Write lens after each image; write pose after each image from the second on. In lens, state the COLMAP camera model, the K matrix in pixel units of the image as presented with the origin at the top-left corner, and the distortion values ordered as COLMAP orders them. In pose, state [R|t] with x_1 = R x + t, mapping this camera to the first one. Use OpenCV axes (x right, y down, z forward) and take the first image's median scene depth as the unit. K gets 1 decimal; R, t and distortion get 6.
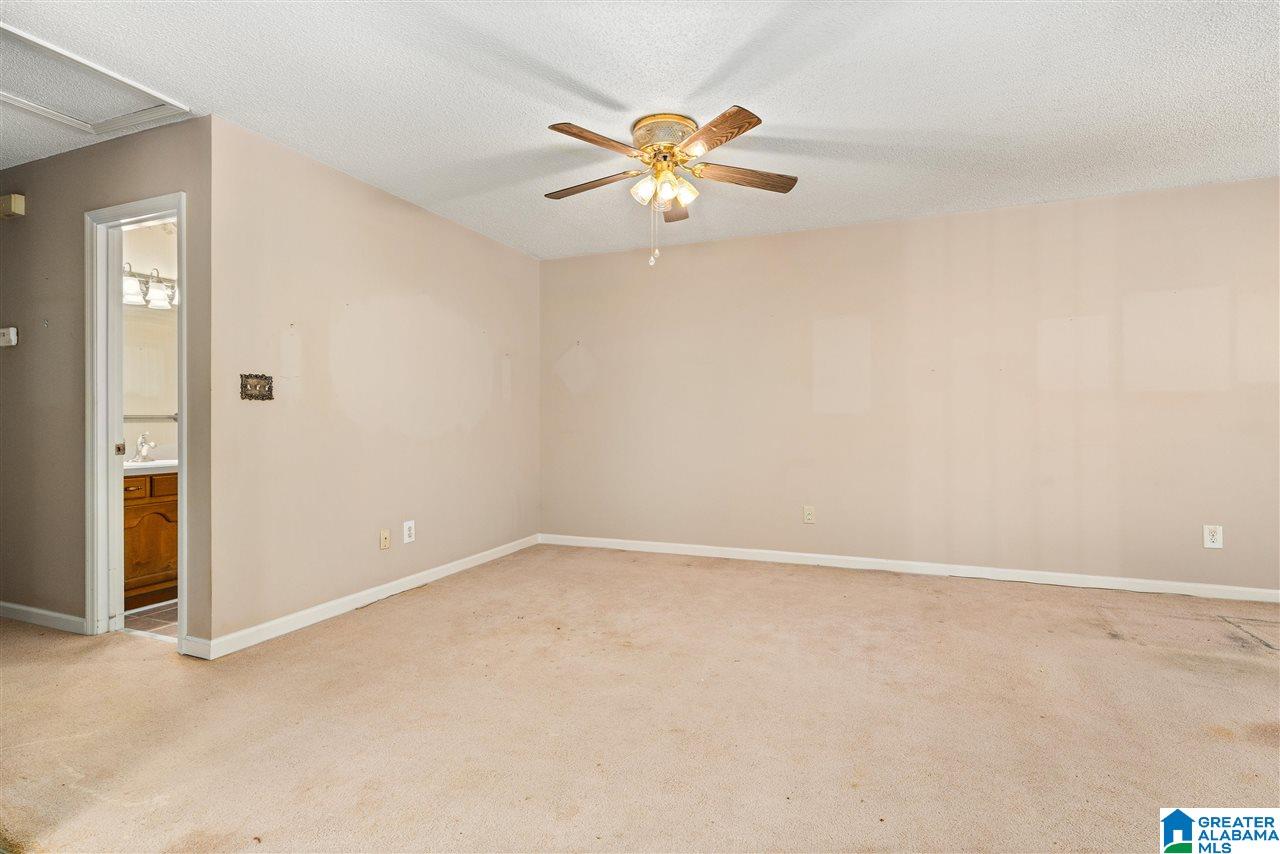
lens RADIAL K [[621.7, 0, 654.0], [0, 621.7, 424.2], [0, 0, 1]] dist [0.010190, -0.001587]
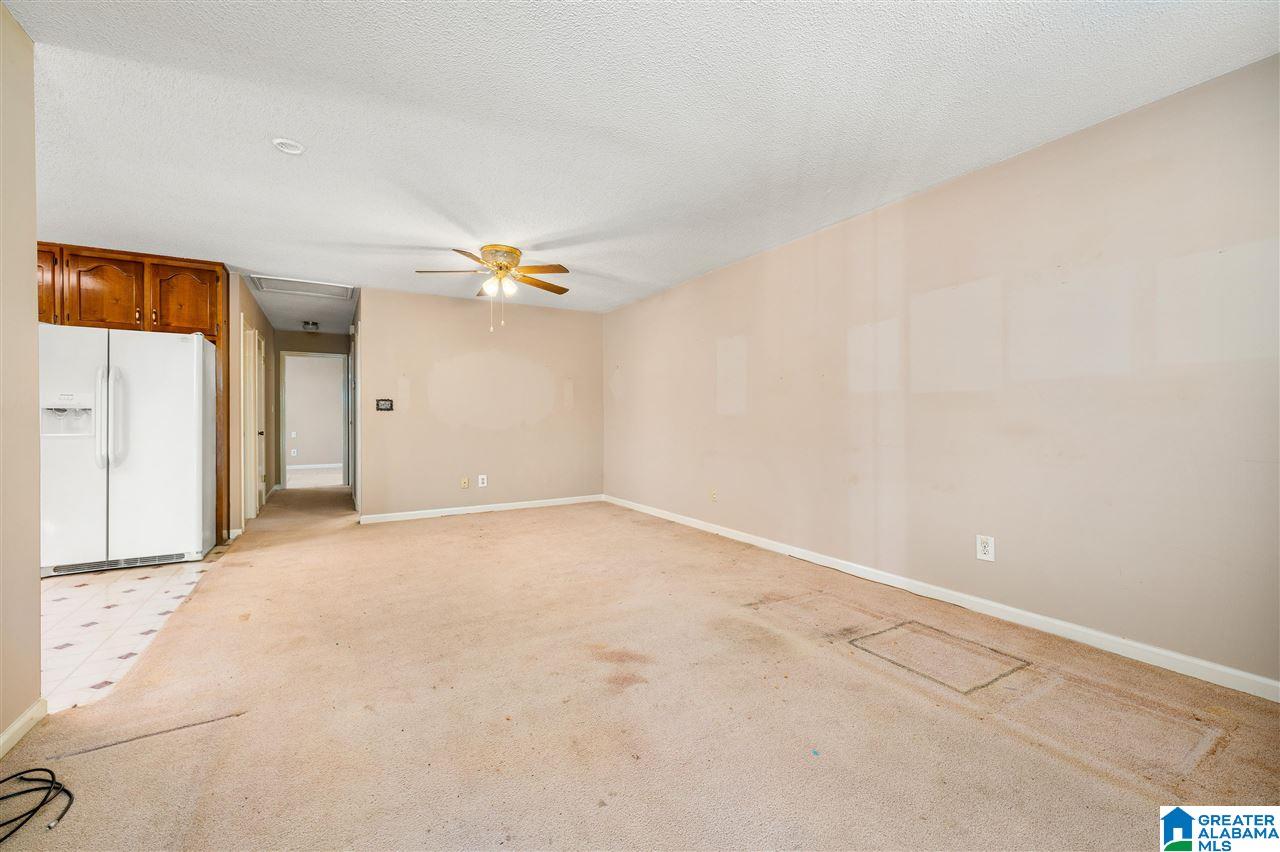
lens RADIAL K [[532.8, 0, 659.7], [0, 532.8, 420.6], [0, 0, 1]] dist [-0.004312, 0.001034]
pose [[0.792425, 0.004155, -0.609956, 1.192023], [-0.002819, 0.999991, 0.003150, -0.012239], [0.609963, -0.000777, 0.792429, 0.098267]]
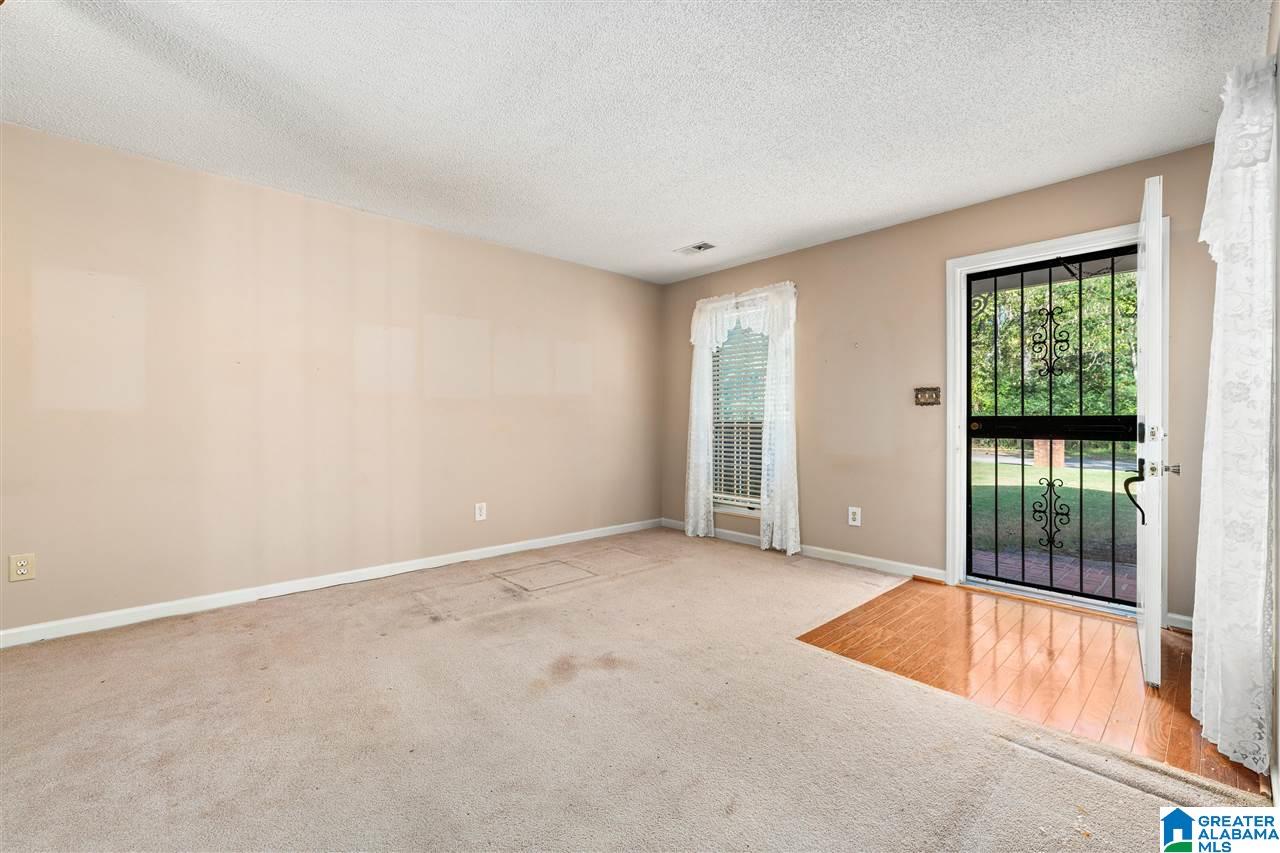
lens RADIAL K [[532.8, 0, 642.2], [0, 532.8, 417.5], [0, 0, 1]] dist [-0.004312, 0.001034]
pose [[0.435678, 0.008736, 0.900060, 0.045850], [-0.002142, 0.999960, -0.008669, -0.009604], [-0.900100, 0.001849, 0.435679, 0.255671]]
